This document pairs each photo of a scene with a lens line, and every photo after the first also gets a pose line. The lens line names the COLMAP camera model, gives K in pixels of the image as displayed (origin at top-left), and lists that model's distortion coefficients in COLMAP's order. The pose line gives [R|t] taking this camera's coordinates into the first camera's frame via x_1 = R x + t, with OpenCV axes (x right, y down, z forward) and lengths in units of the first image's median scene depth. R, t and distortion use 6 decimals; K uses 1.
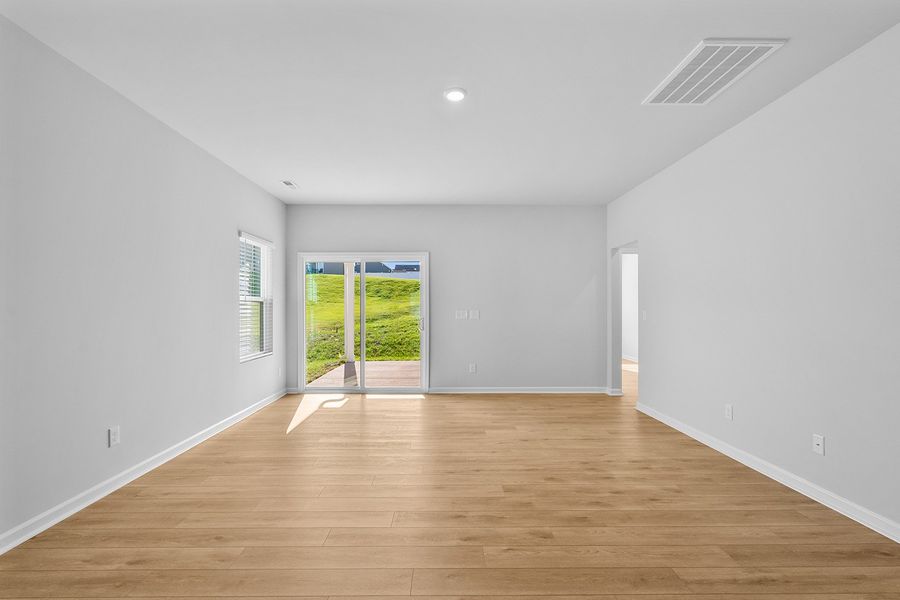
lens RADIAL K [[400.7, 0, 445.3], [0, 400.7, 303.8], [0, 0, 1]] dist [-0.003895, -0.000022]
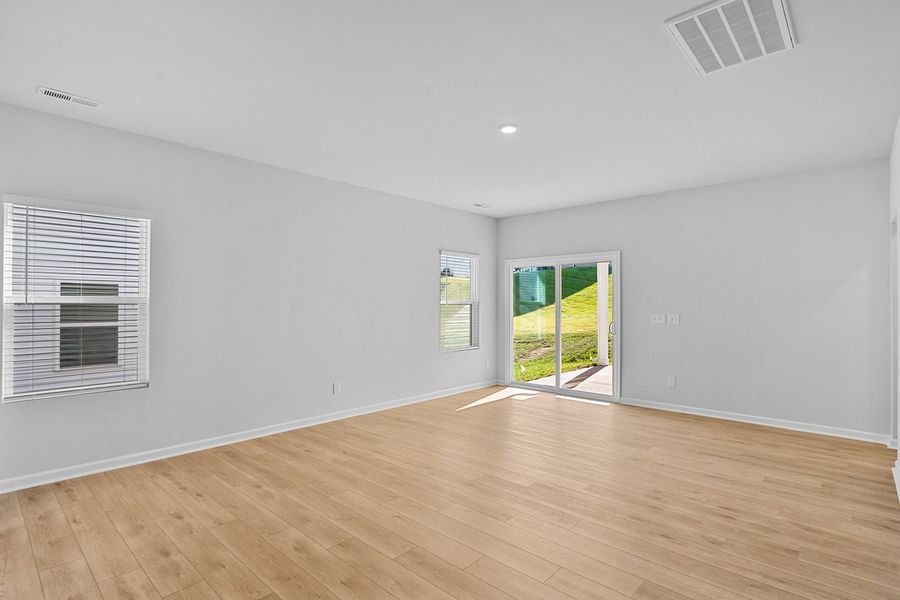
lens RADIAL K [[445.6, 0, 450.0], [0, 445.6, 300.0], [0, 0, 1]] dist [-0.002306, -0.000155]
pose [[0.731651, -0.004587, -0.681664, 0.675312], [0.005587, 0.999984, -0.000732, -0.029710], [0.681656, -0.003273, 0.731665, -0.038199]]
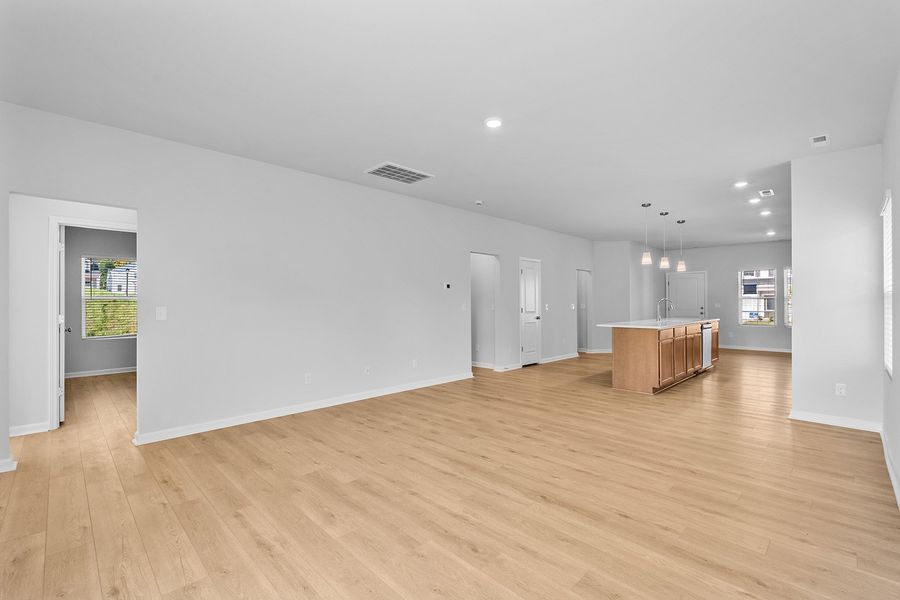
lens RADIAL K [[400.7, 0, 445.3], [0, 400.7, 303.8], [0, 0, 1]] dist [-0.003895, -0.000022]
pose [[-0.694164, -0.000139, 0.719816, -0.636001], [-0.006050, 0.999966, -0.005641, 0.017321], [-0.719791, -0.008270, -0.694142, 1.690533]]
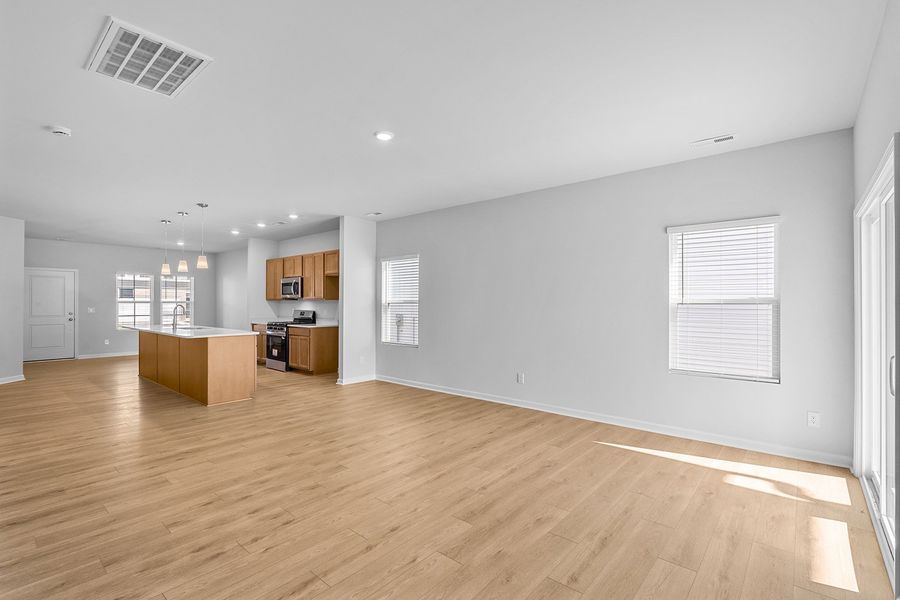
lens RADIAL K [[412.9, 0, 453.5], [0, 412.9, 301.1], [0, 0, 1]] dist [-0.002852, -0.000234]
pose [[-0.652530, -0.005666, -0.757742, 0.726273], [0.006982, 0.999885, -0.013490, -0.007813], [0.757731, -0.014093, -0.652415, 1.725933]]
